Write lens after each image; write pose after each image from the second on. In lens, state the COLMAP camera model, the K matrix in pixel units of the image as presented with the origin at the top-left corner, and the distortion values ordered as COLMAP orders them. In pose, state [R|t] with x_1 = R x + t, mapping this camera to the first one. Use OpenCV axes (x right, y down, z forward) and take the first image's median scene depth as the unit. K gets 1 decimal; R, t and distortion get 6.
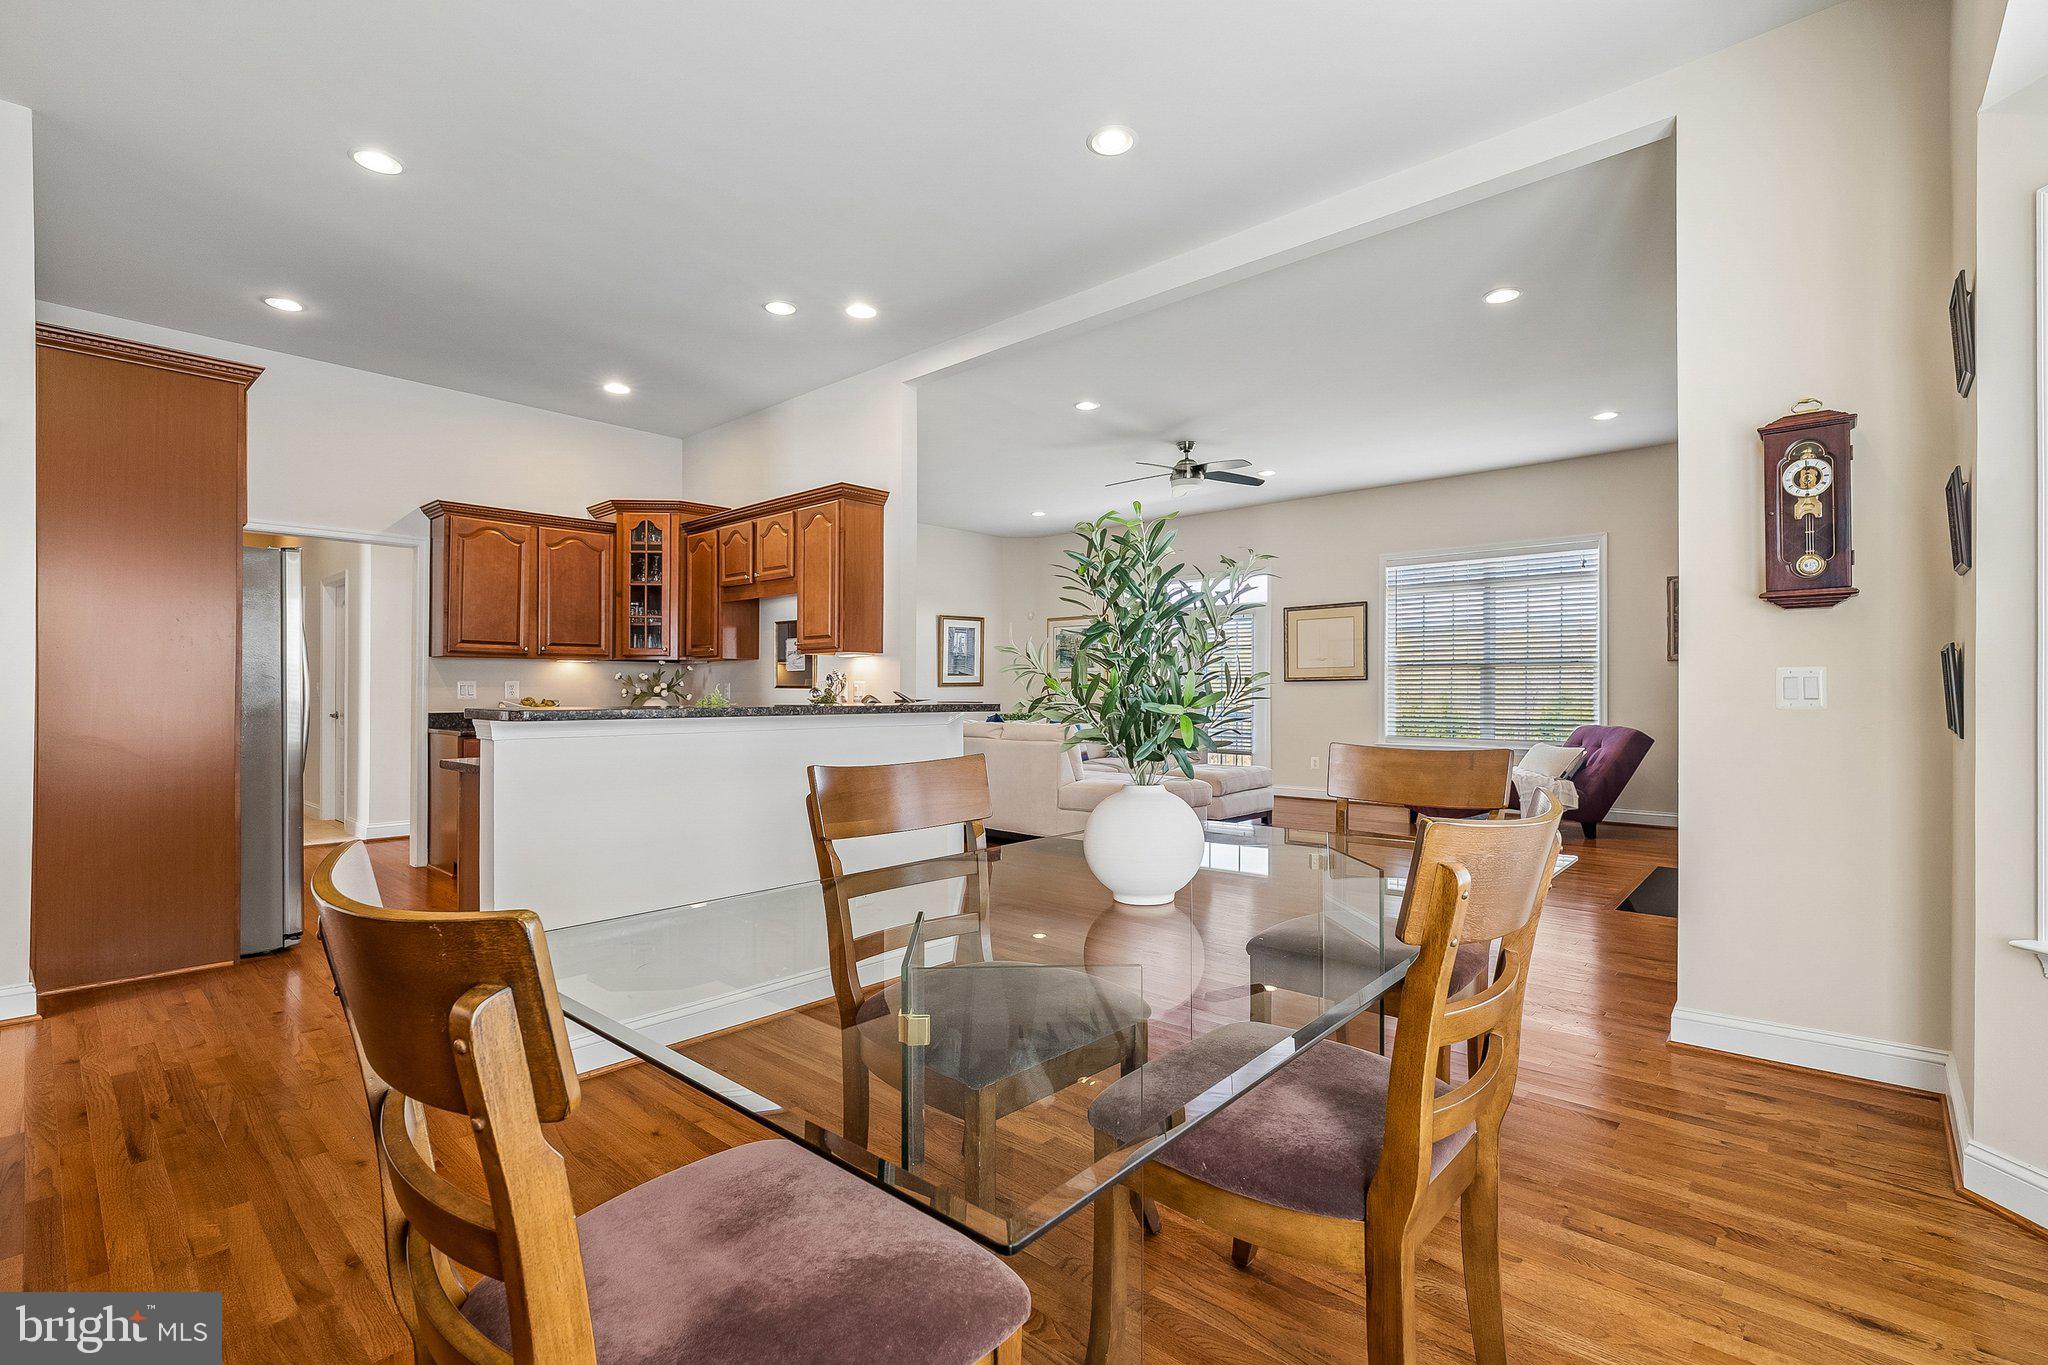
lens RADIAL K [[913.8, 0, 1023.2], [0, 913.8, 689.2], [0, 0, 1]] dist [-0.012888, 0.000269]
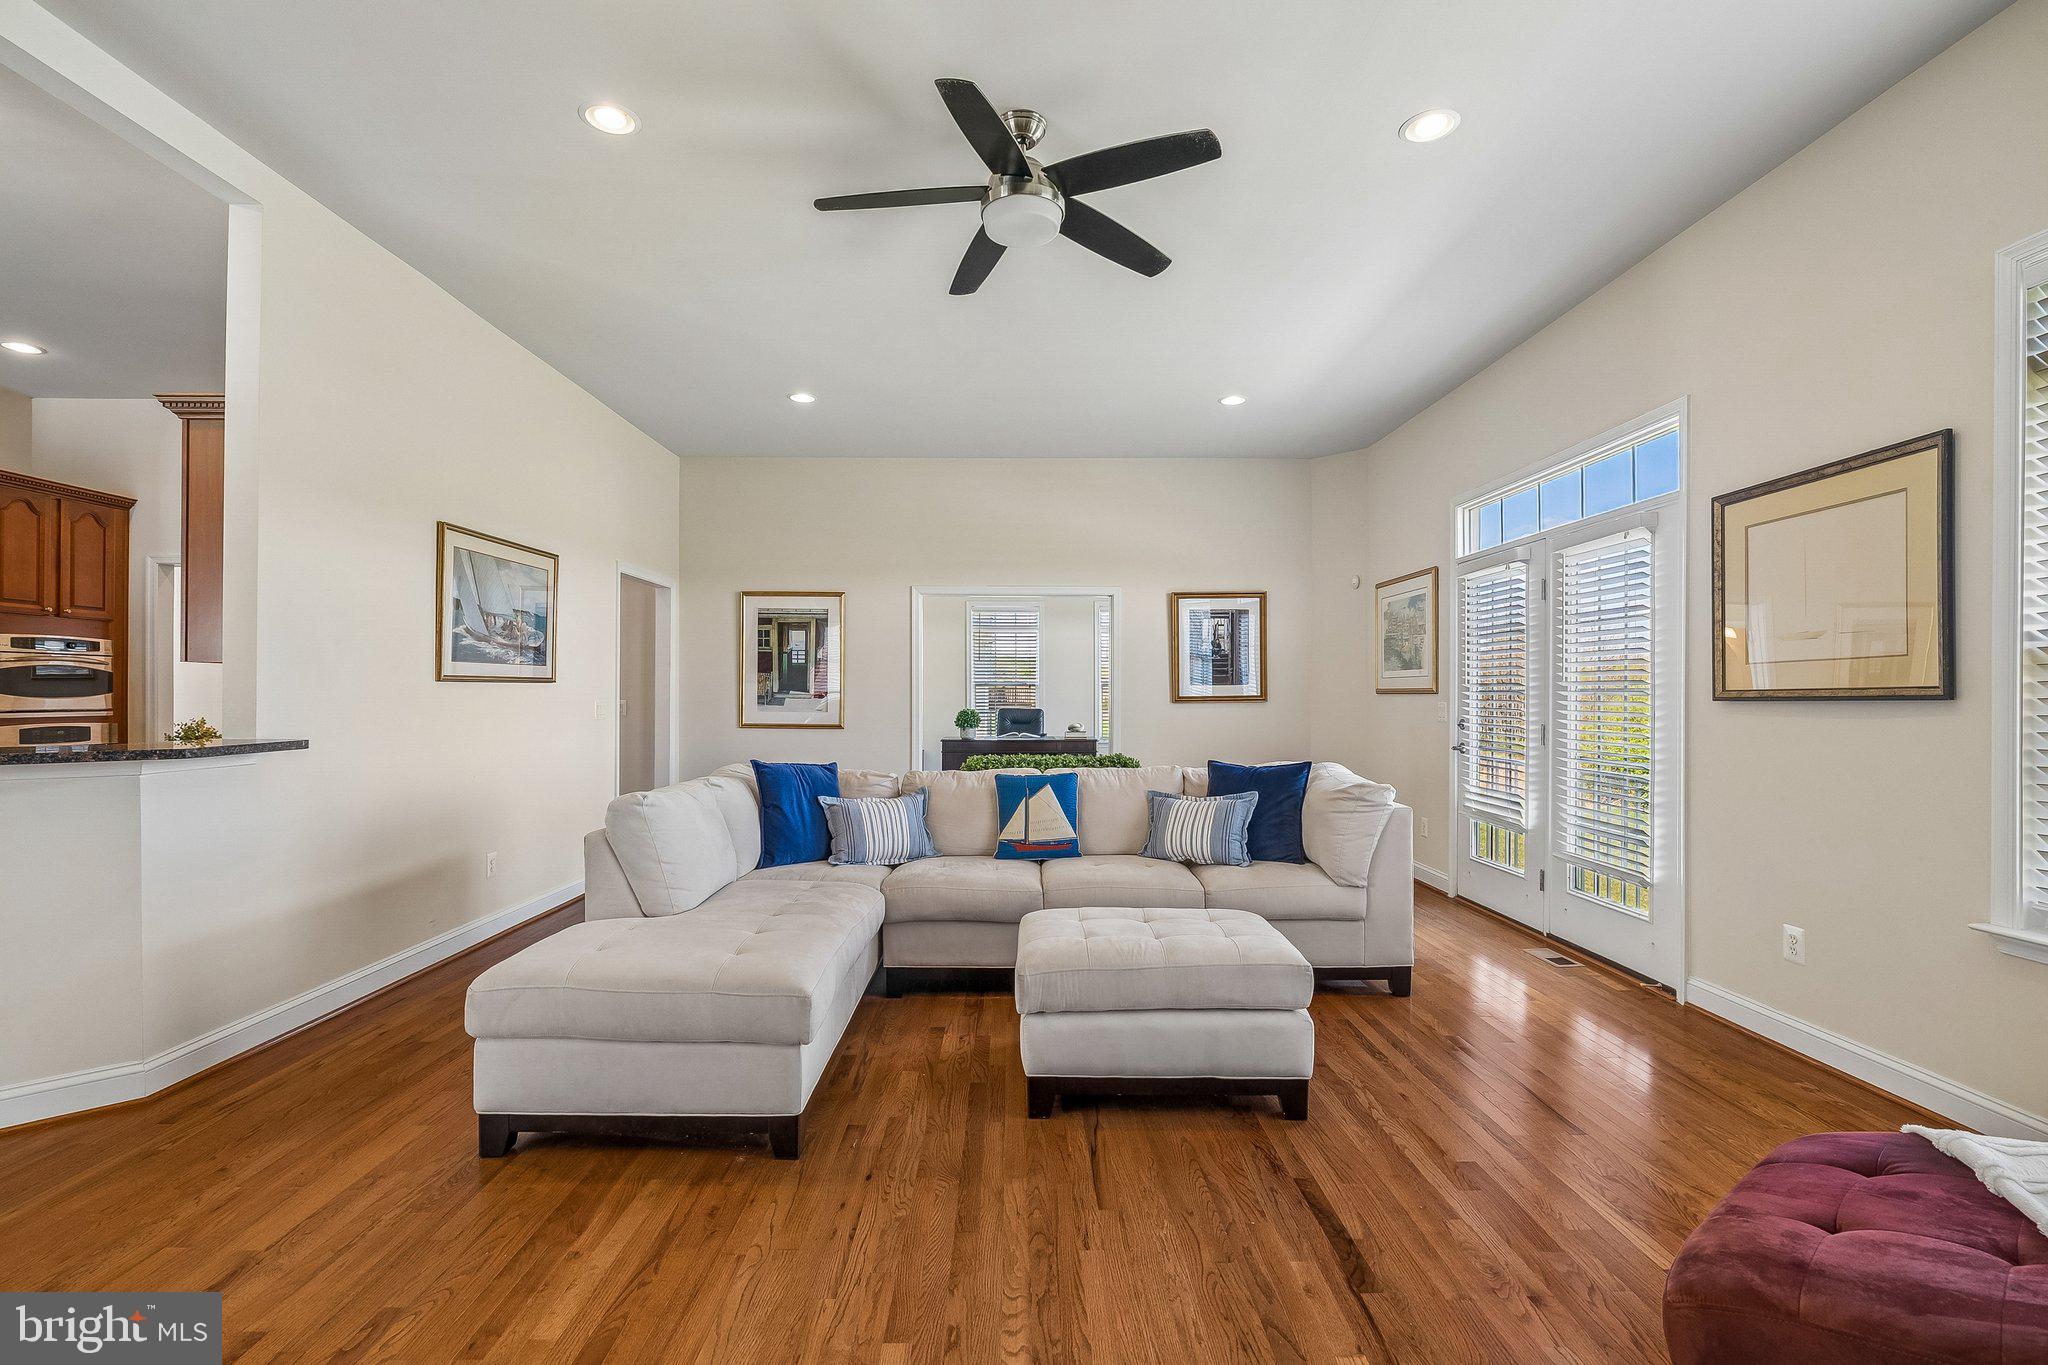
lens RADIAL K [[913.8, 0, 1023.2], [0, 913.8, 689.2], [0, 0, 1]] dist [-0.012888, 0.000269]
pose [[0.677213, -0.000106, -0.735787, 0.388486], [-0.004596, 0.999980, -0.004374, -0.010721], [0.735773, 0.006344, 0.677199, 0.588050]]
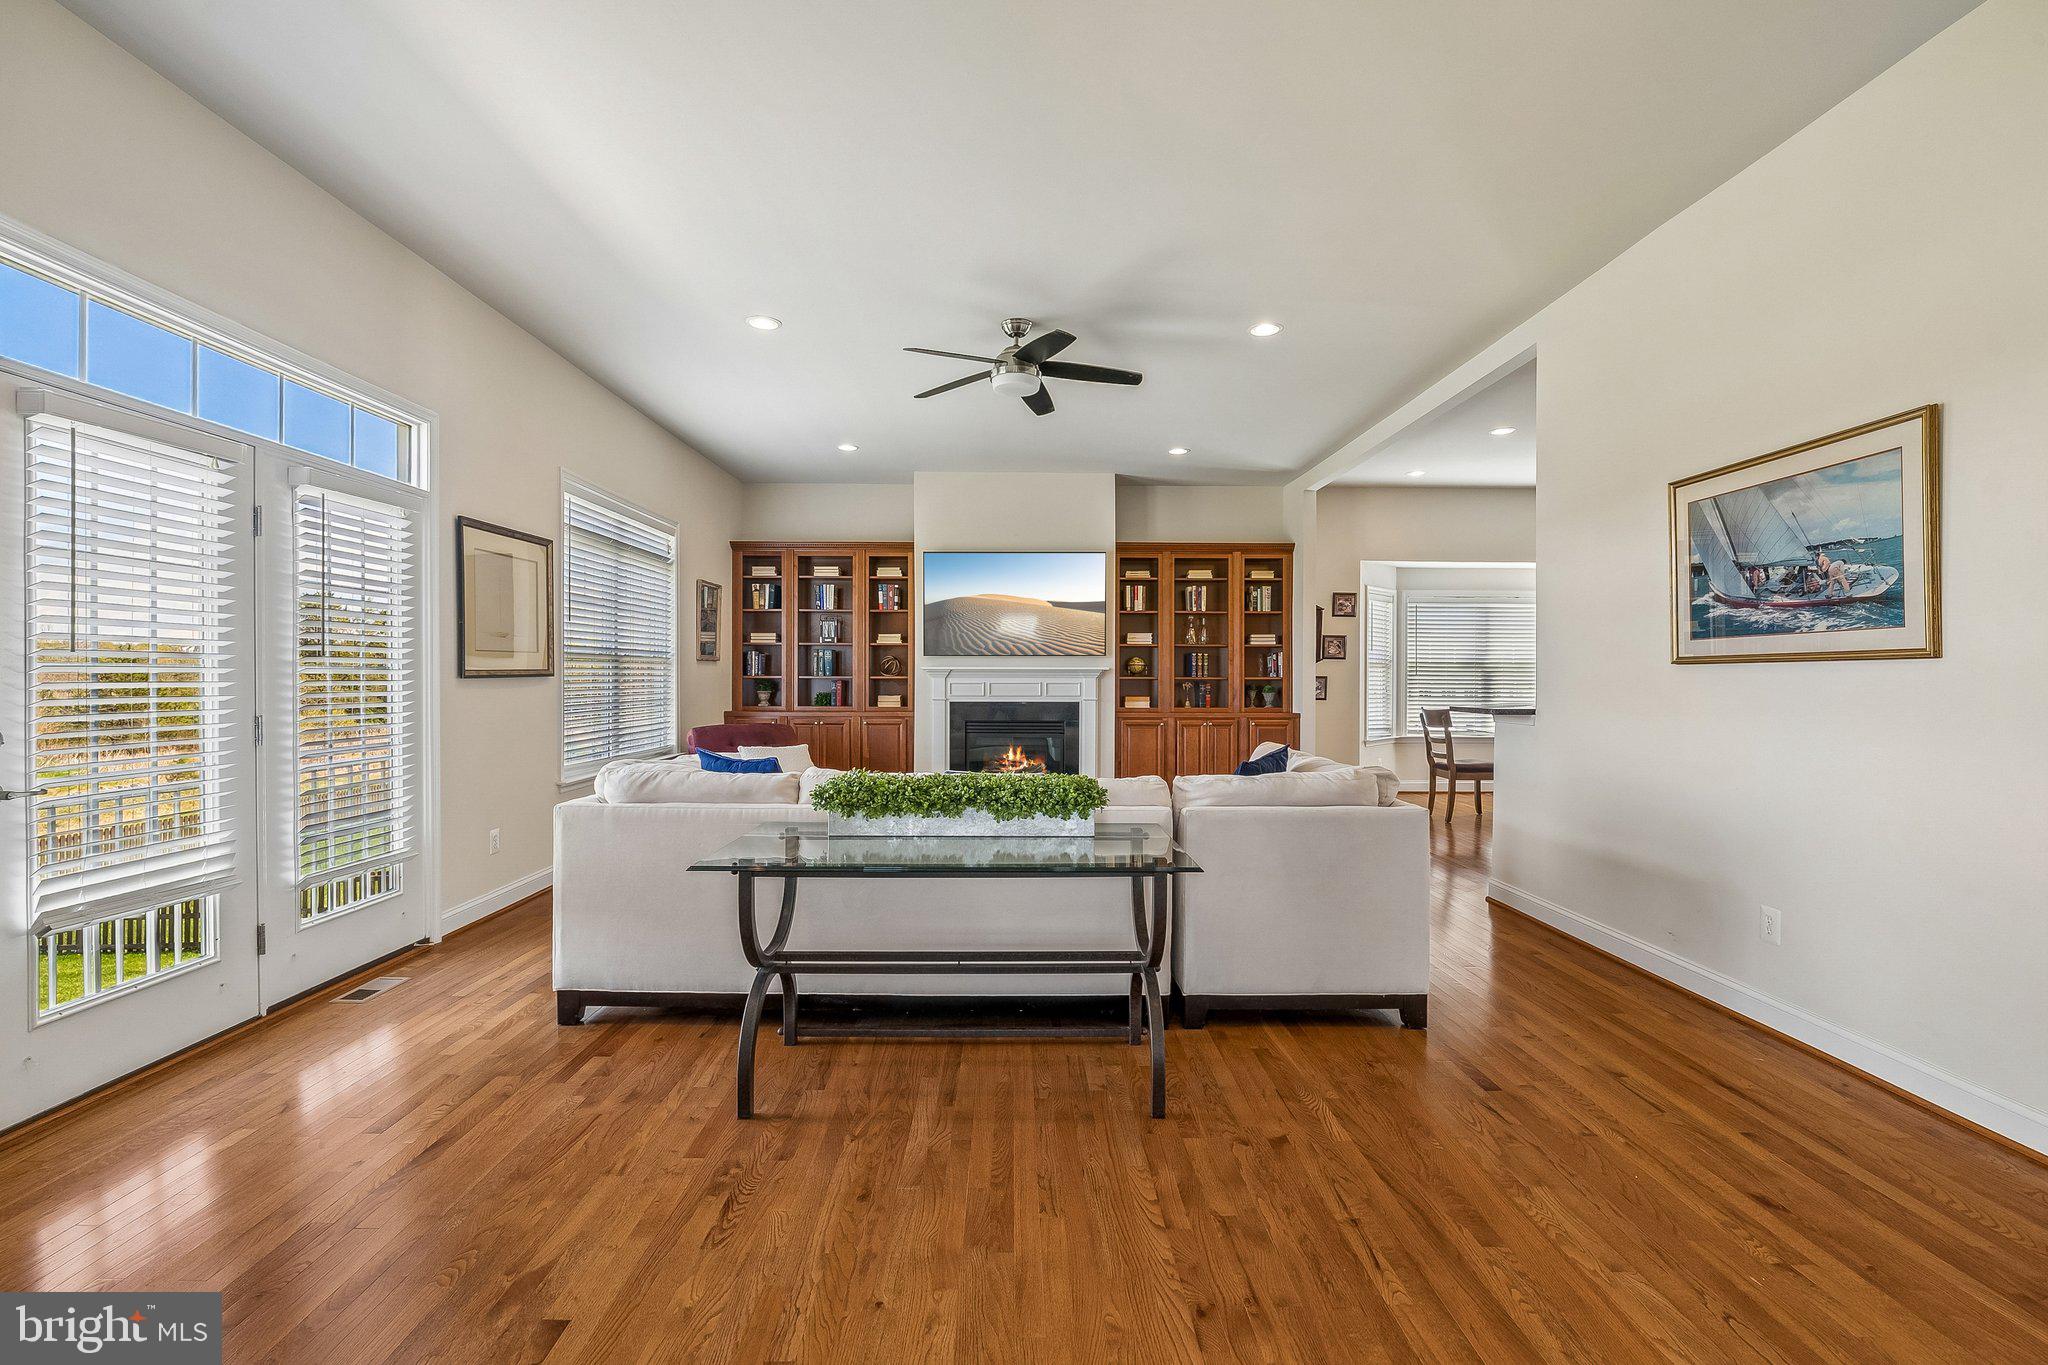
lens RADIAL K [[916.0, 0, 1016.5], [0, 916.0, 679.2], [0, 0, 1]] dist [-0.012523, 0.000520]
pose [[-0.671782, -0.002446, 0.740745, -0.254493], [-0.000313, 0.999995, 0.003018, -0.009909], [-0.740749, 0.001795, -0.671780, 1.172162]]
